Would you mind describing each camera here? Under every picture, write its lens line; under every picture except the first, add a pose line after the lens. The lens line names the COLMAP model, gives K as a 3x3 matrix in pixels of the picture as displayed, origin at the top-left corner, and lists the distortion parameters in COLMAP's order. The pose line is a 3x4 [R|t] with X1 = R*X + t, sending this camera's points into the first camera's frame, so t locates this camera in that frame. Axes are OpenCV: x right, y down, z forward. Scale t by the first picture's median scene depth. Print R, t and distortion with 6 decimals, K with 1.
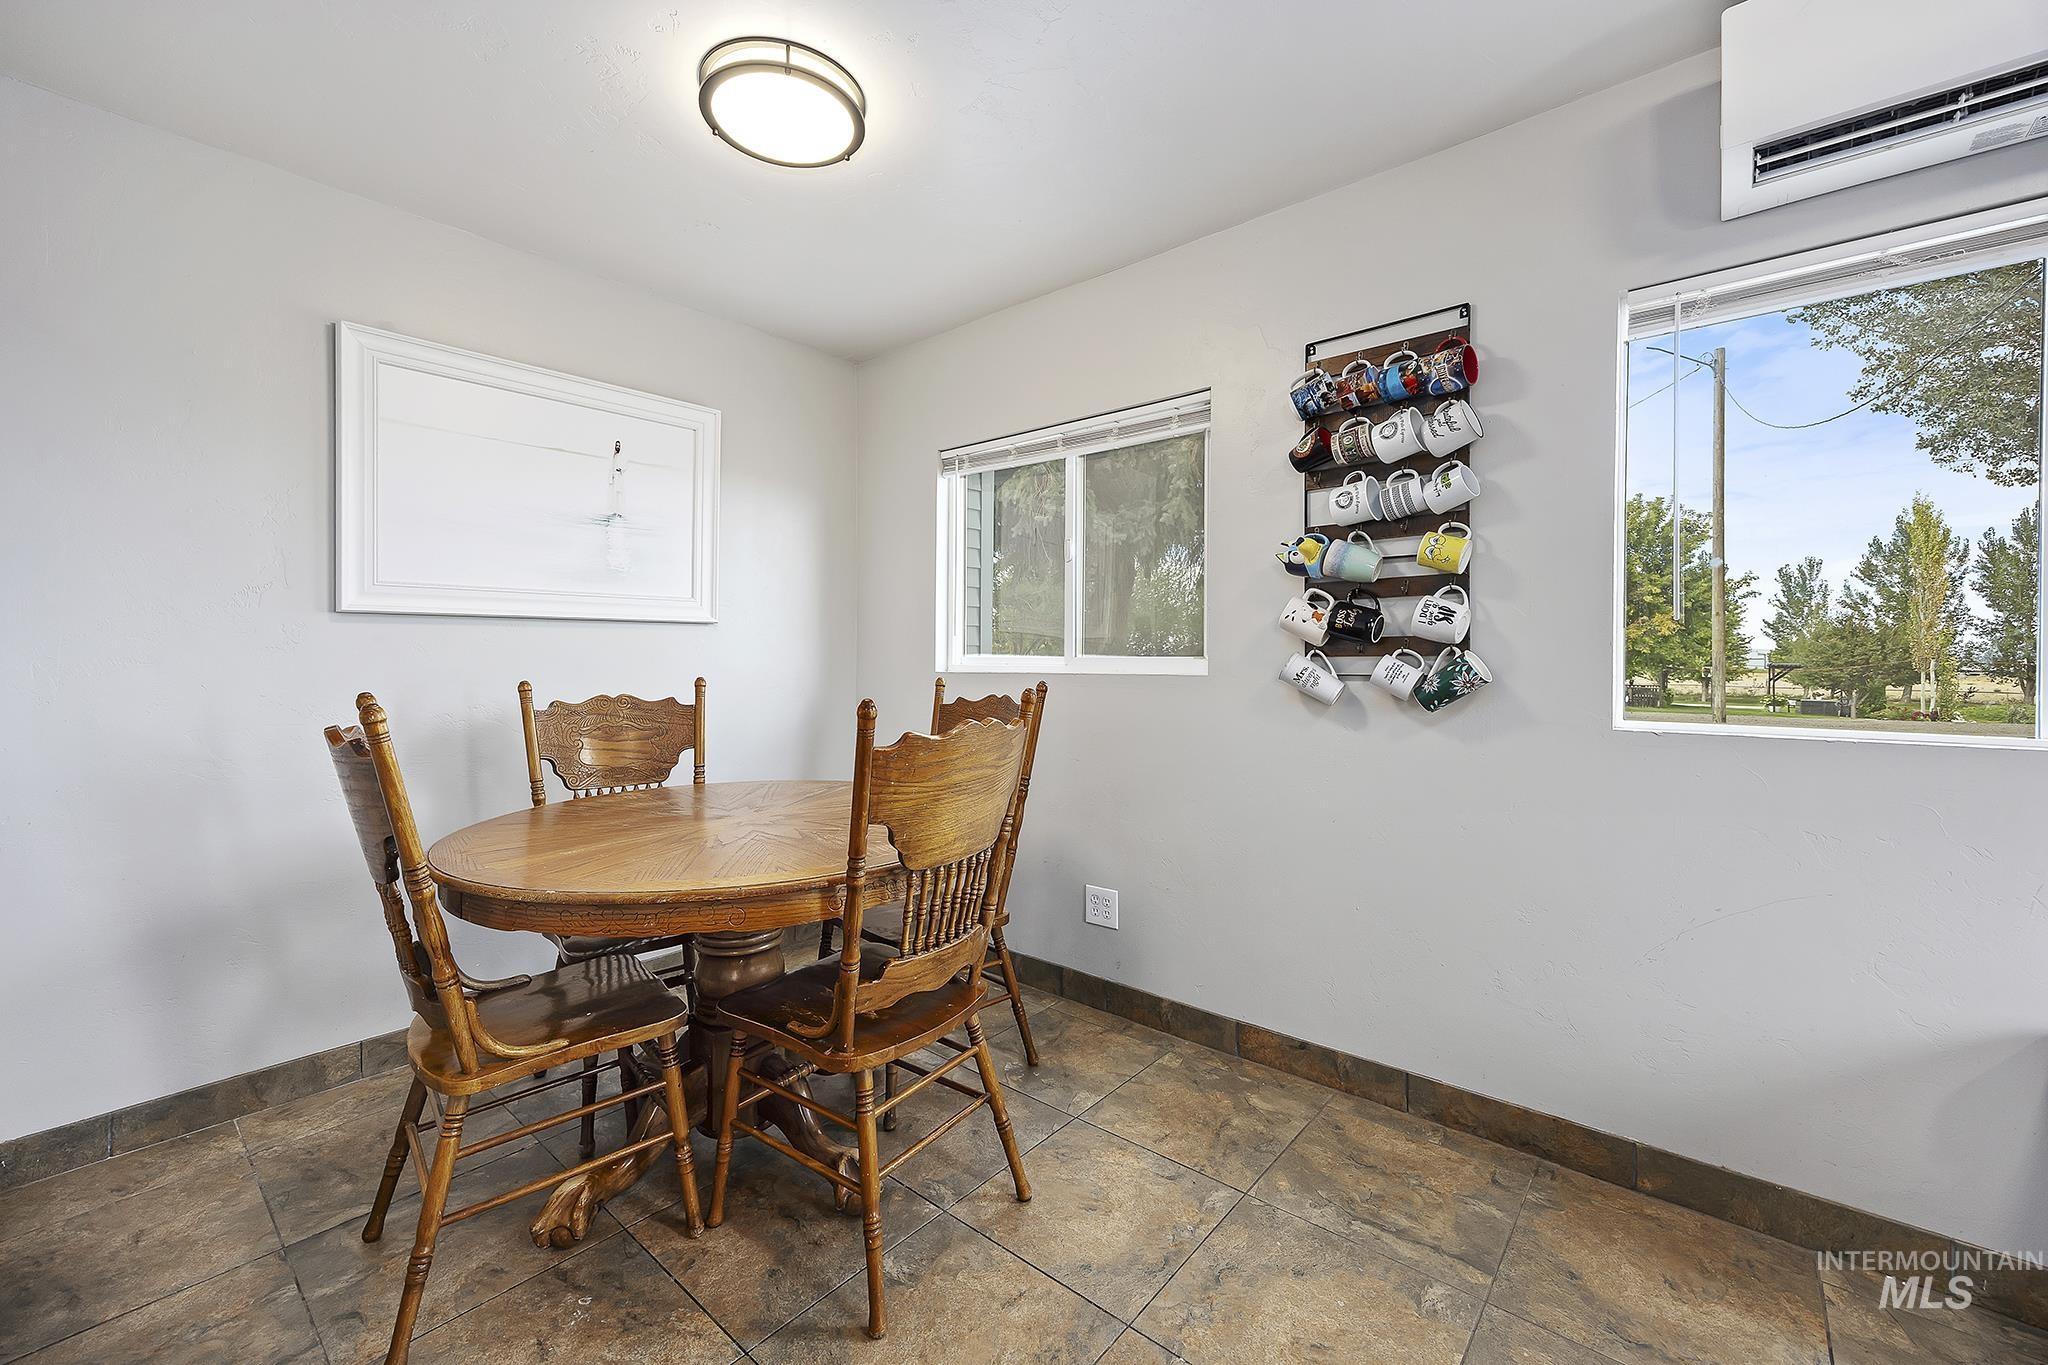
lens RADIAL K [[805.2, 0, 1020.3], [0, 805.2, 663.9], [0, 0, 1]] dist [0.002642, -0.000717]
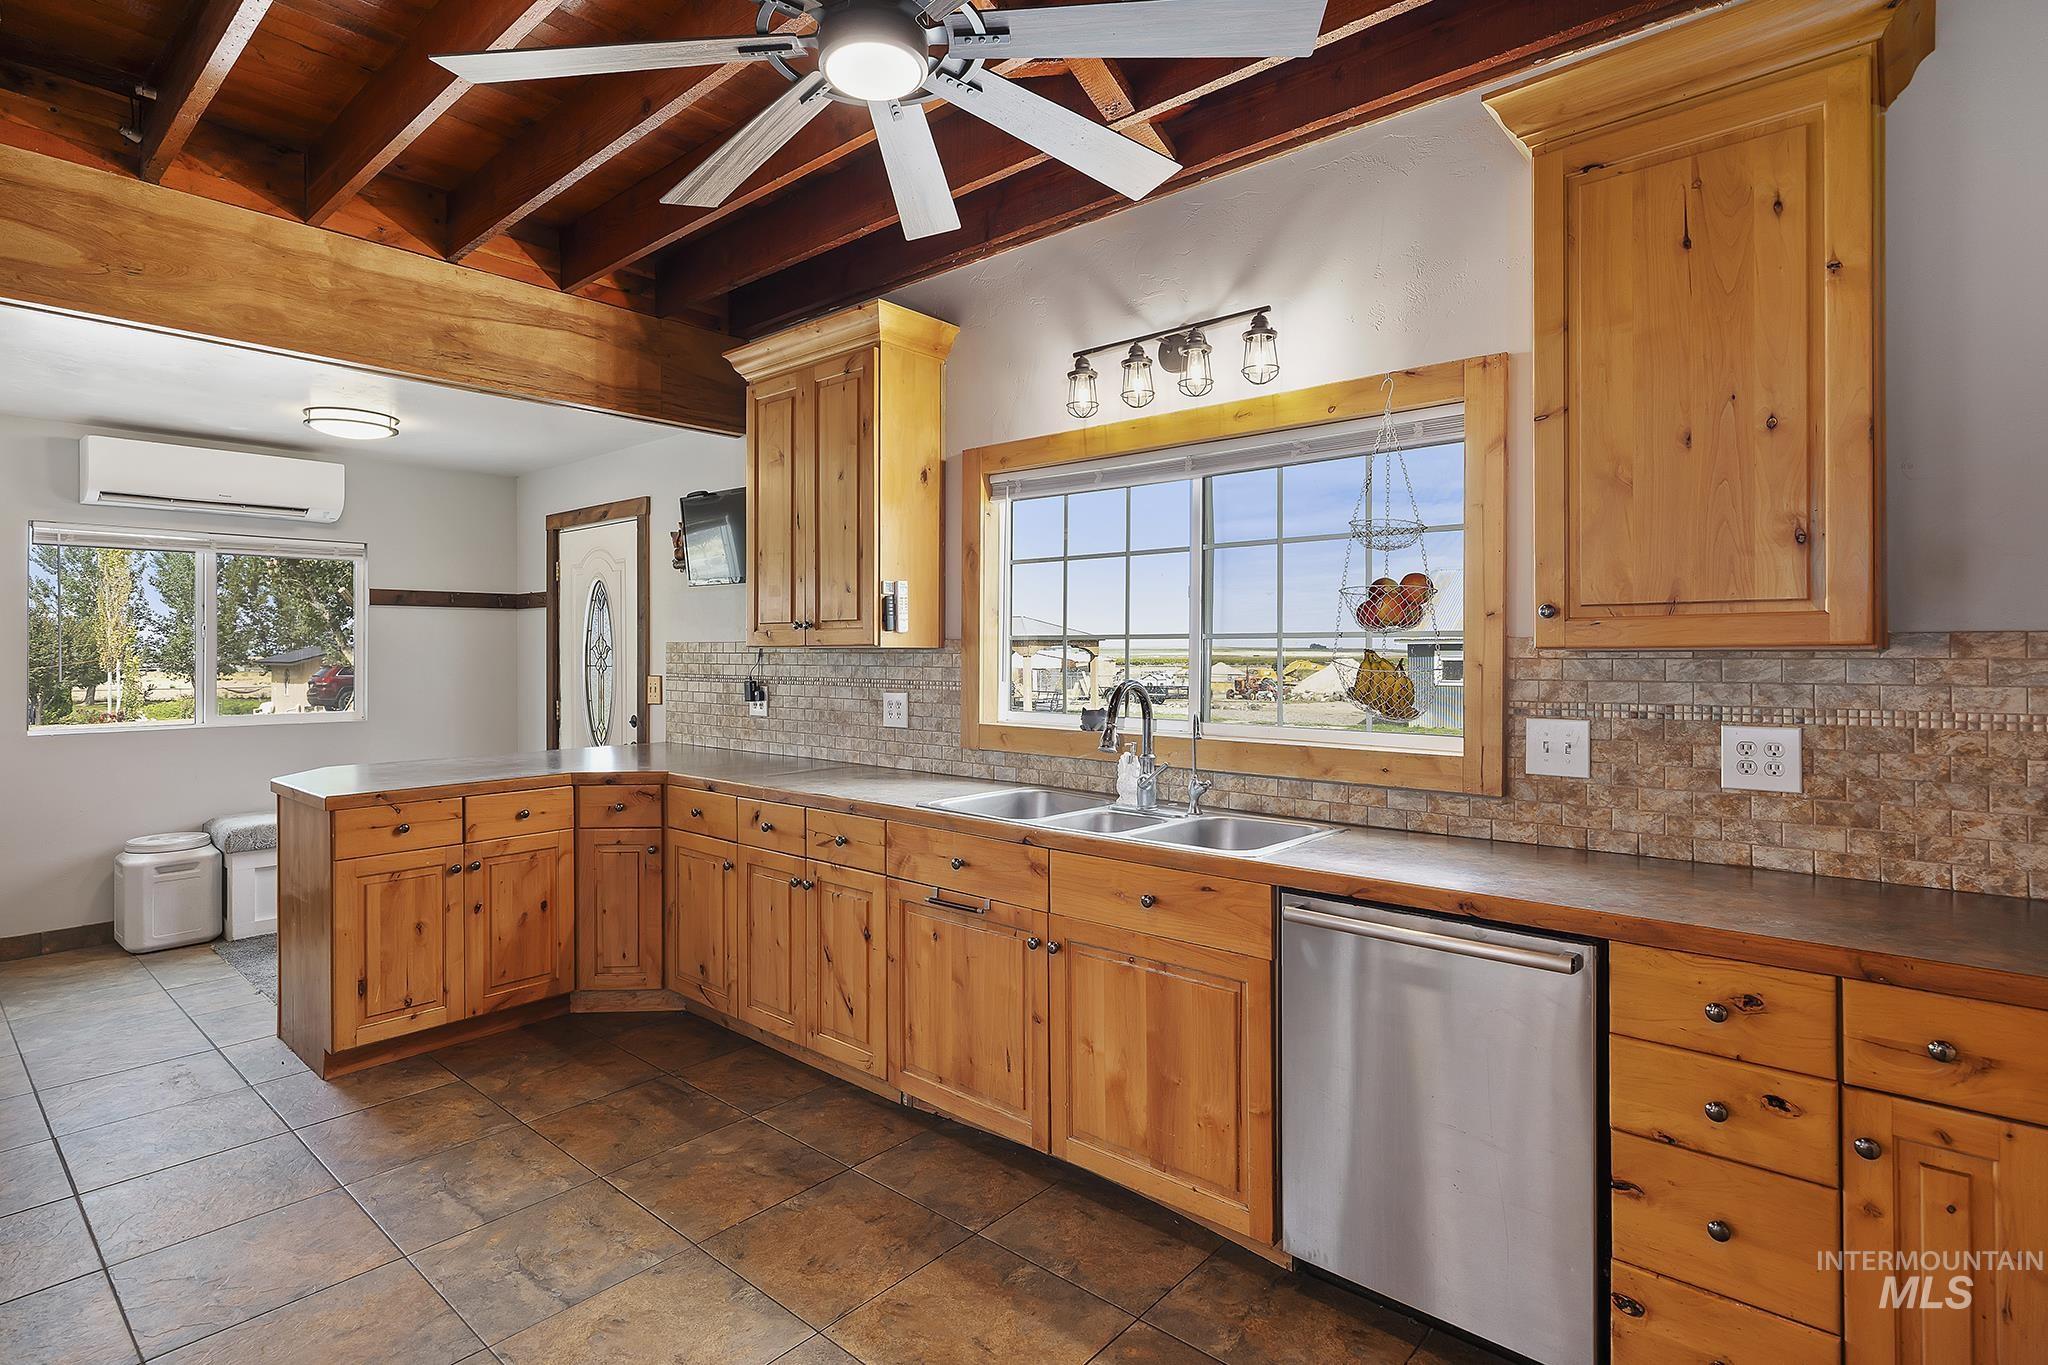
lens RADIAL K [[1017.9, 0, 1013.3], [0, 1017.9, 649.3], [0, 0, 1]] dist [-0.002739, 0.002287]
pose [[-0.001199, -0.001034, 0.999999, -1.540993], [0.011245, 0.999936, 0.001047, -0.094079], [-0.999936, 0.011247, -0.001188, -1.242147]]
